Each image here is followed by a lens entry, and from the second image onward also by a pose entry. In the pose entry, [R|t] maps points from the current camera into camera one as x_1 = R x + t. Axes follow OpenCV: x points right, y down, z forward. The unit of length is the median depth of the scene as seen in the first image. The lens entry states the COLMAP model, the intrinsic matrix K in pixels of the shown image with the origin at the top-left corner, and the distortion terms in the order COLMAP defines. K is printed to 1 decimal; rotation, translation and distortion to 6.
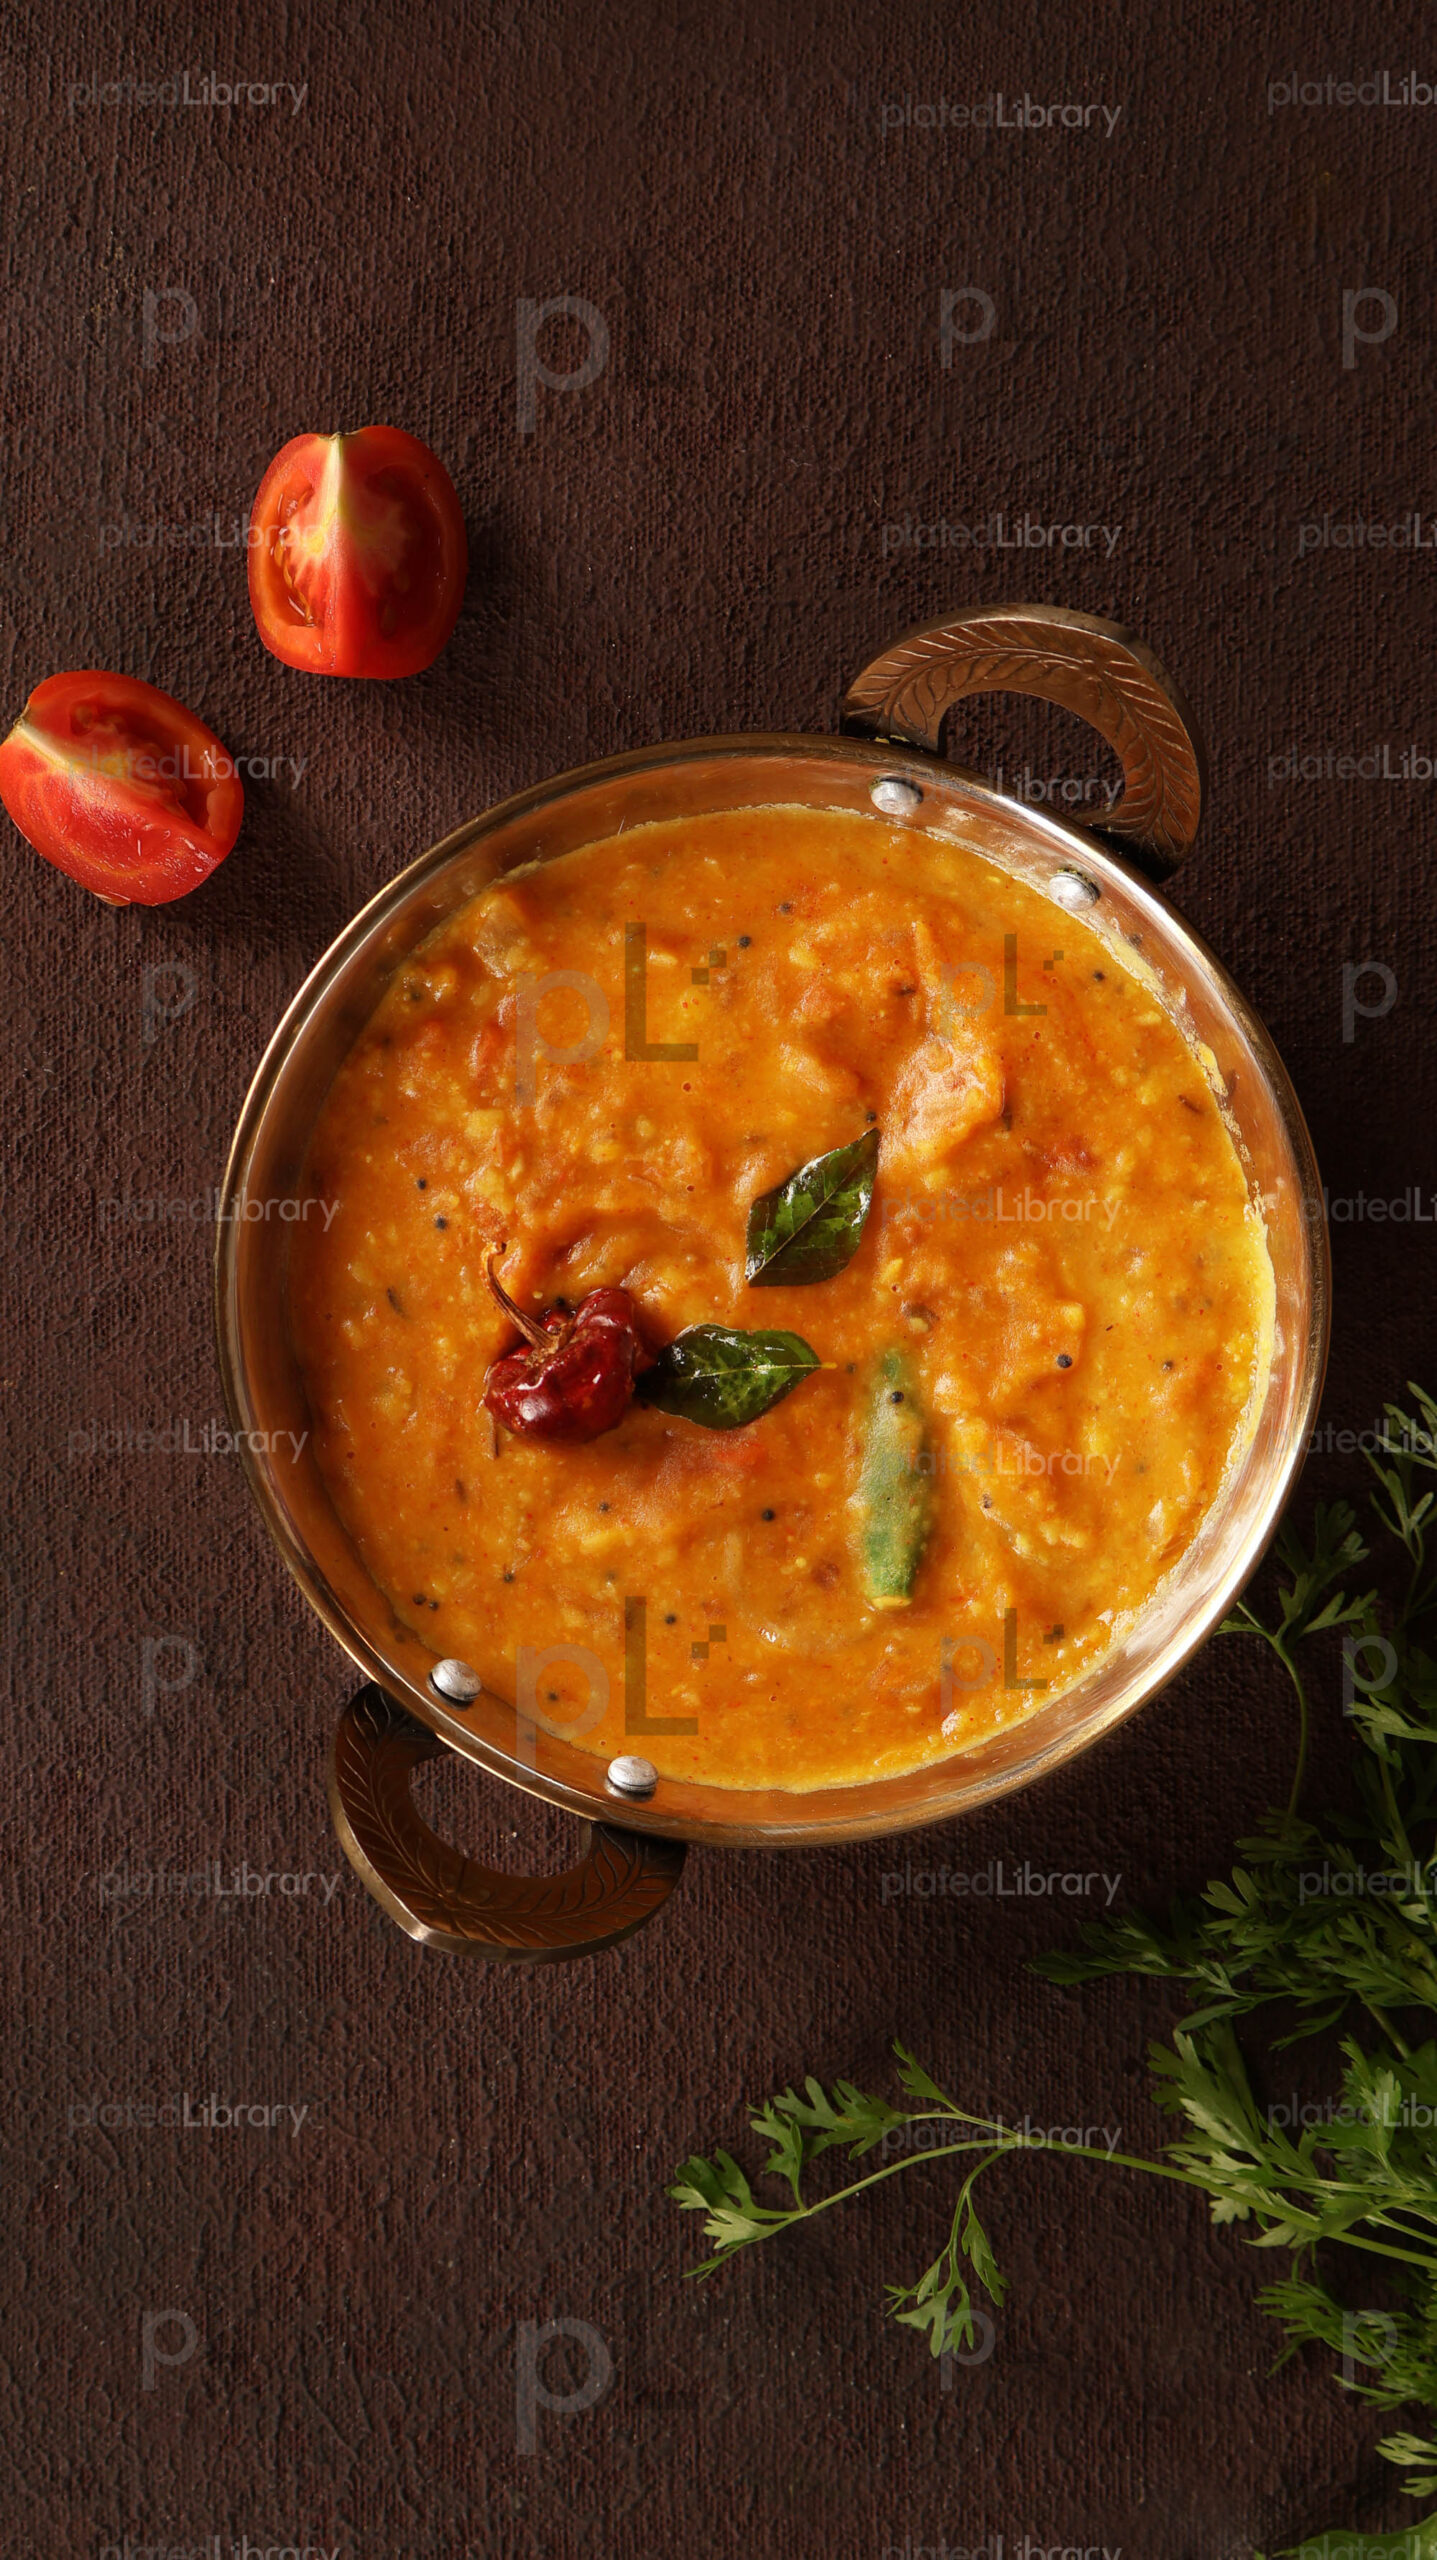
lens RADIAL K [[3184.2, 0, 722.8], [0, 3184.2, 1263.5], [0, 0, 1]] dist [-0.007325, 0.000000]
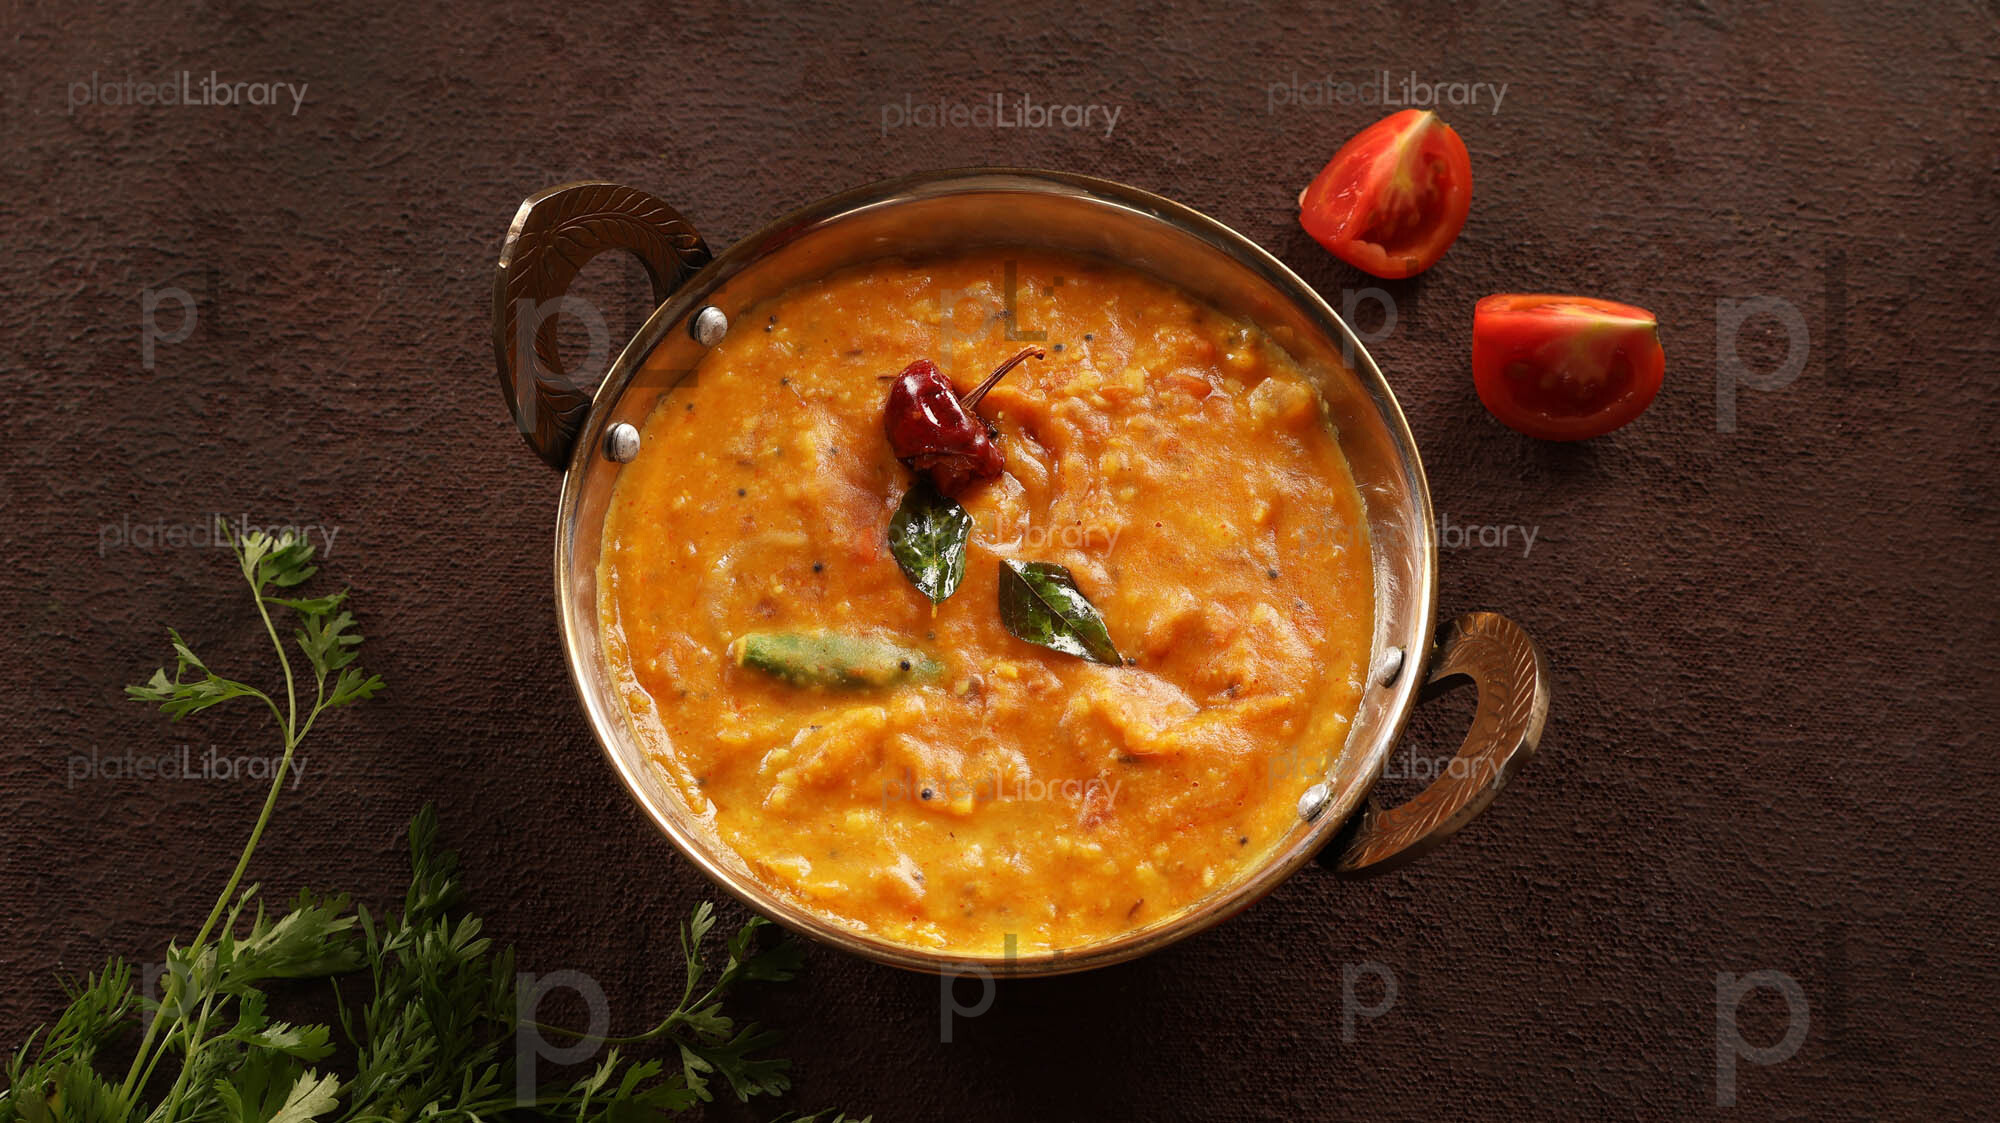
lens RADIAL K [[2487.6, 0, 1014.3], [0, 2487.6, 566.0], [0, 0, 1]] dist [-0.007325, 0.000000]
pose [[-0.042995, 0.917290, -0.395892, 0.399896], [-0.998968, -0.045285, 0.003563, -0.001870], [-0.014659, 0.395636, 0.918290, 0.094700]]
